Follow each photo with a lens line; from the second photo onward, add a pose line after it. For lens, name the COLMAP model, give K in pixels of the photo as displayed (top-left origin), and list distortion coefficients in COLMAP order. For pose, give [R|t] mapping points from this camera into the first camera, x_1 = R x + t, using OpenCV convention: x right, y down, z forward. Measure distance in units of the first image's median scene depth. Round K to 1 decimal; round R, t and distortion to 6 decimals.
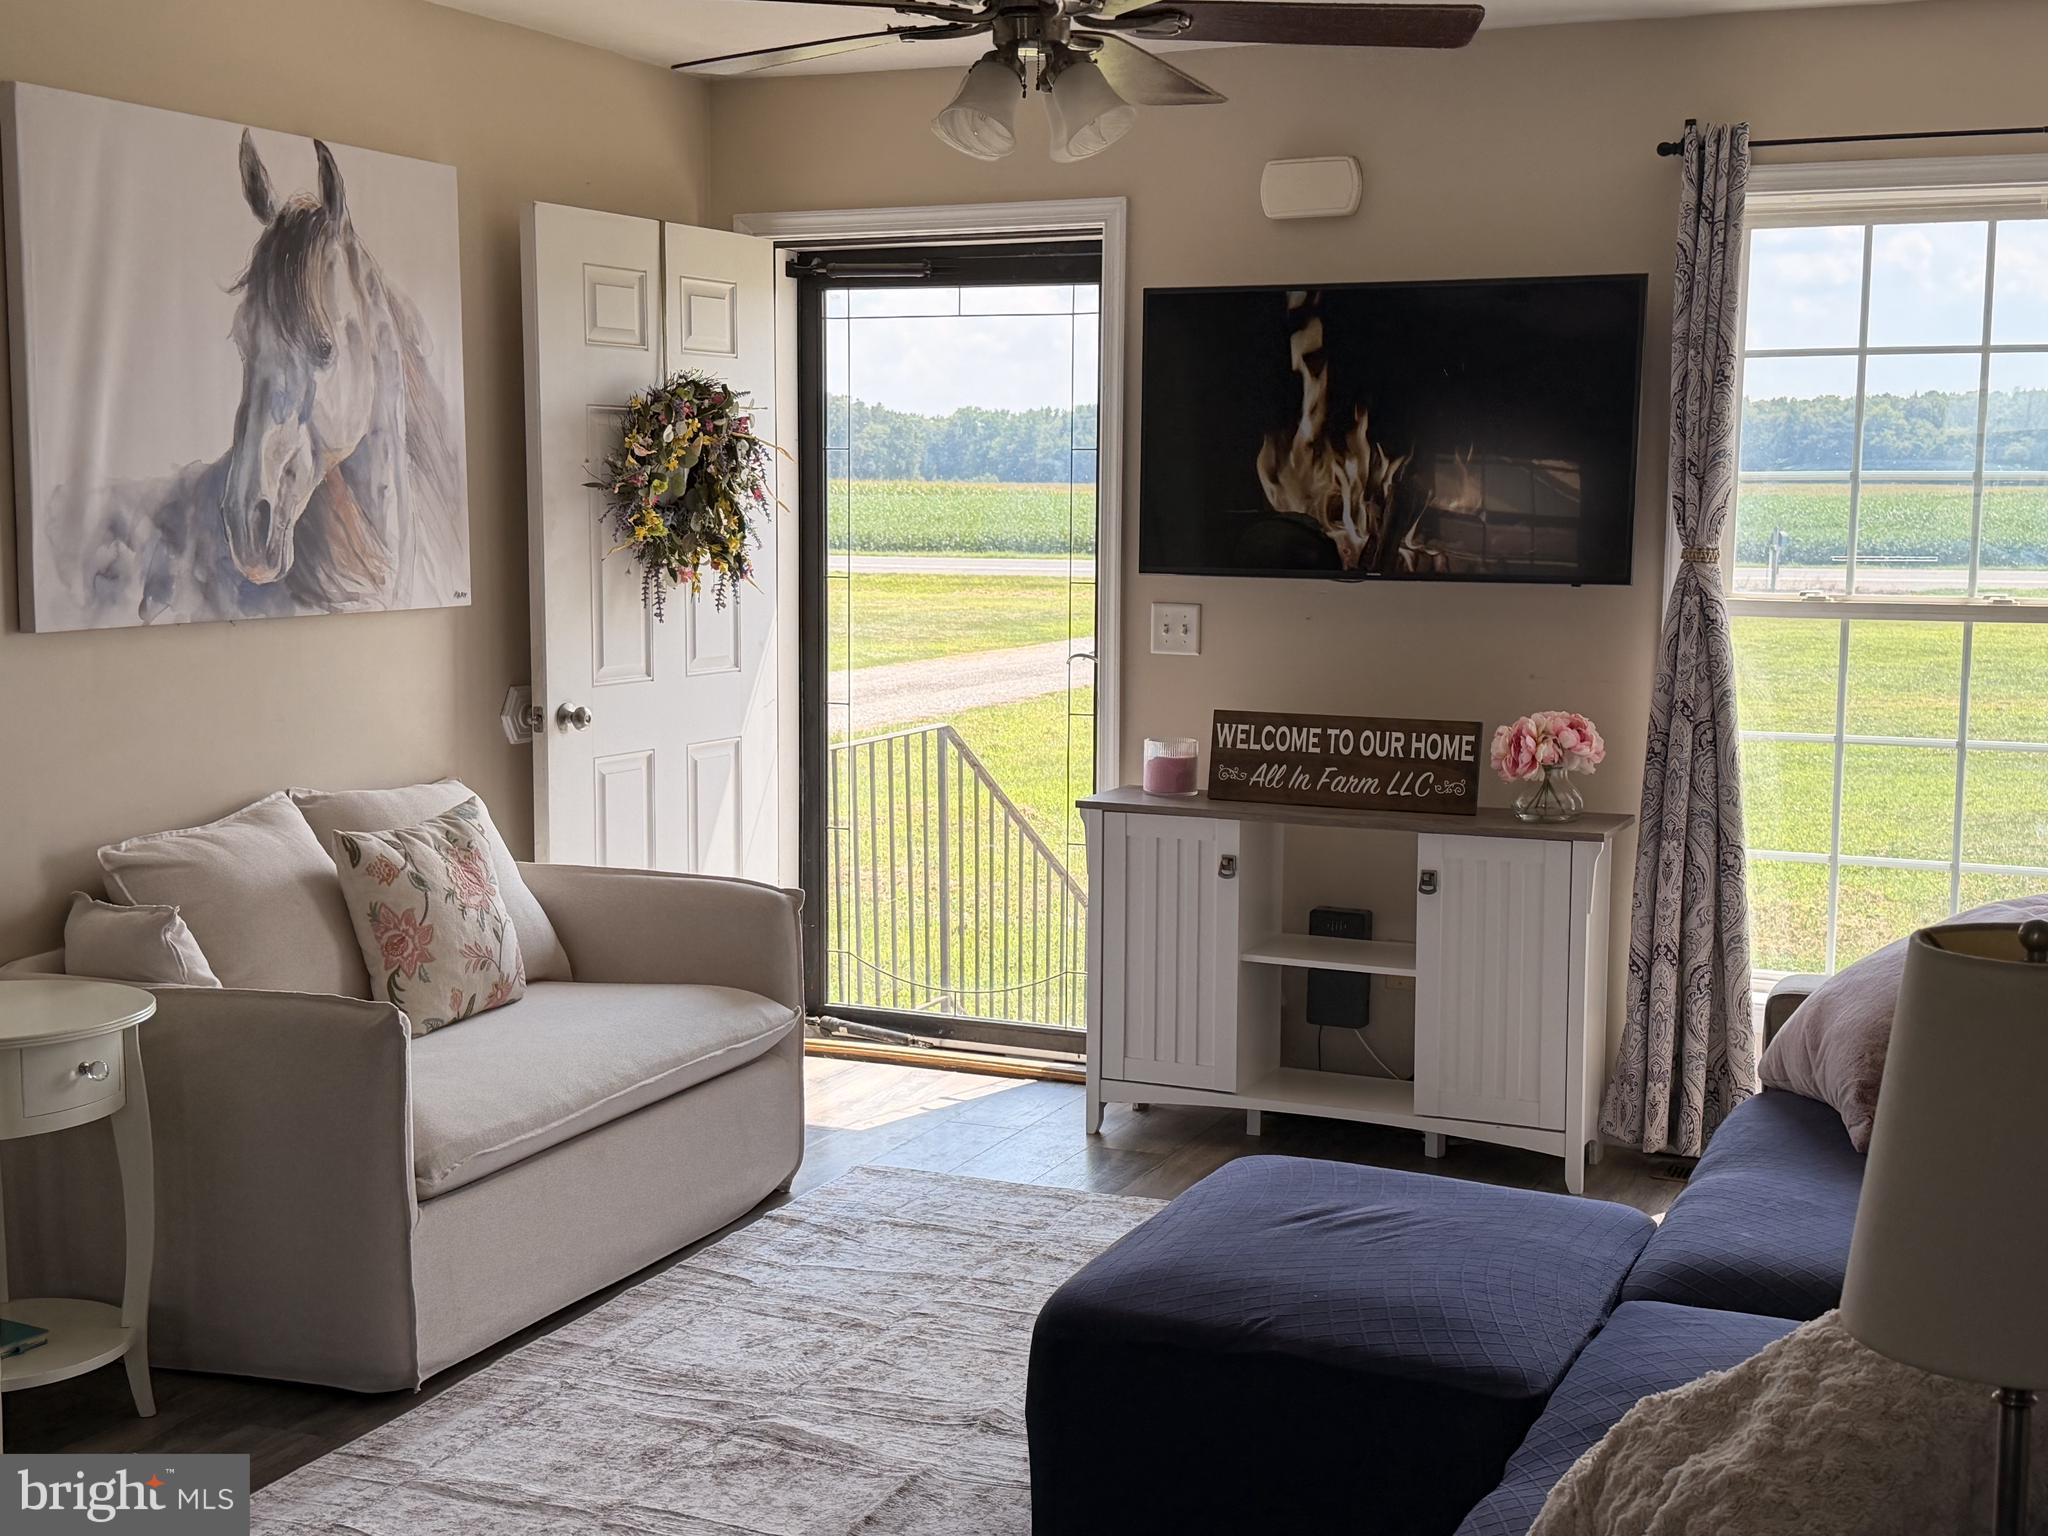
lens RADIAL K [[2490.5, 0, 1024.0], [0, 2490.5, 768.0], [0, 0, 1]] dist [0.120807, -0.031098]
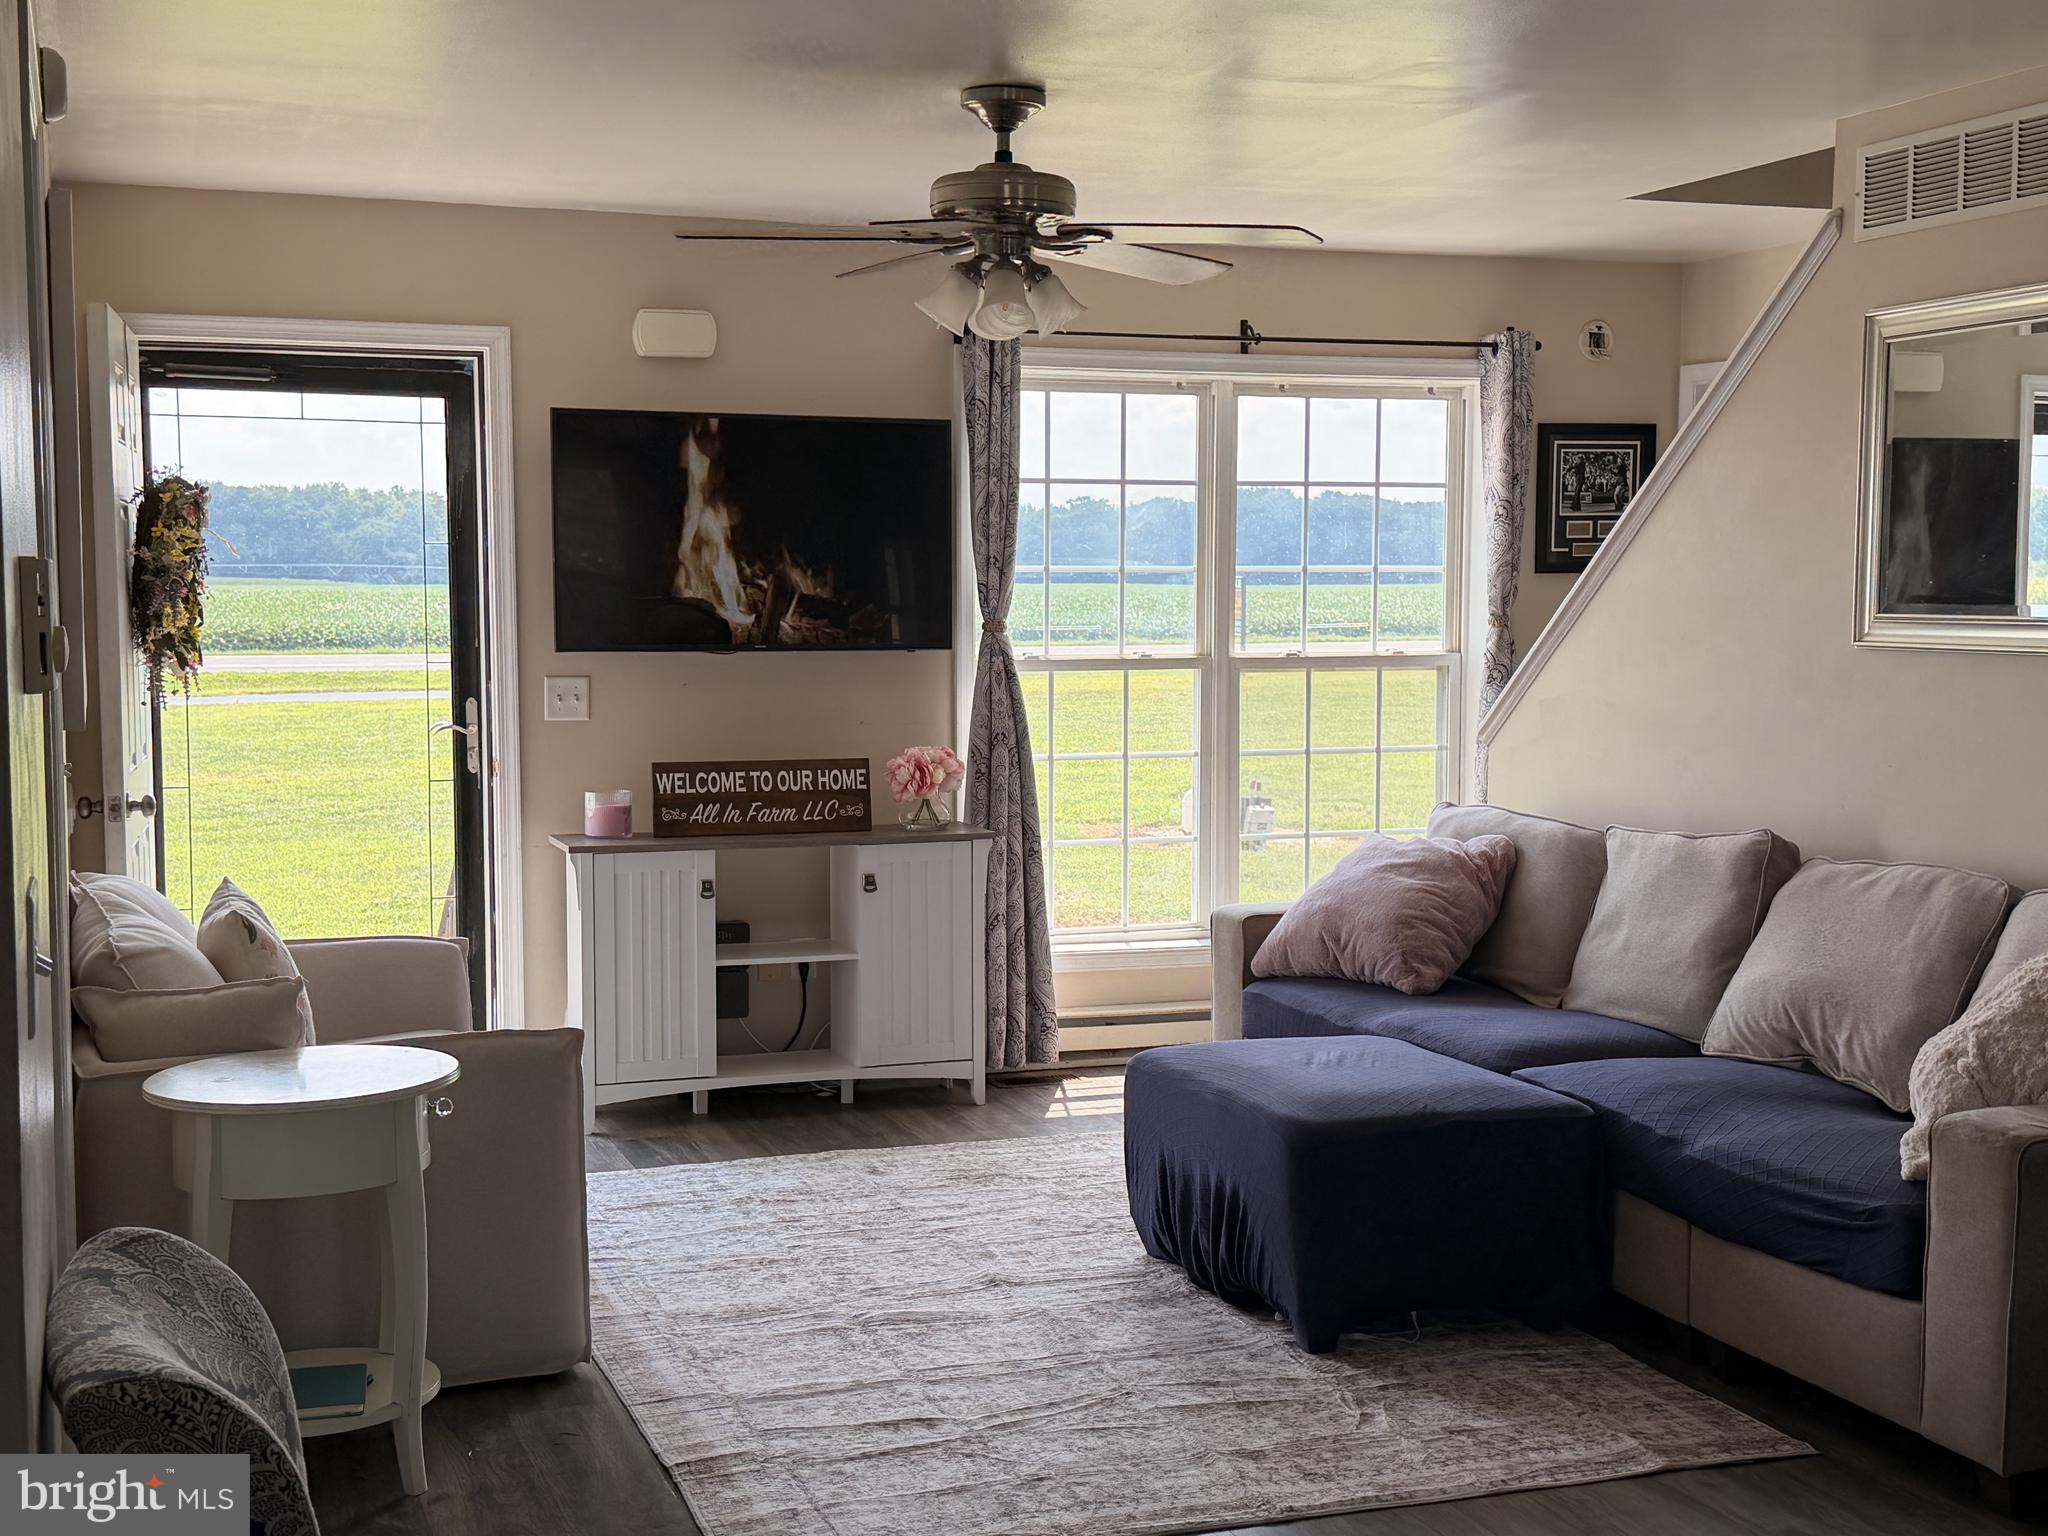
lens RADIAL K [[2490.5, 0, 1024.0], [0, 2490.5, 768.0], [0, 0, 1]] dist [0.120807, -0.031098]
pose [[0.737538, -0.061233, 0.672524, -0.619844], [0.079624, 0.996819, 0.003438, -0.011187], [-0.670595, 0.051013, 0.740067, -0.006809]]
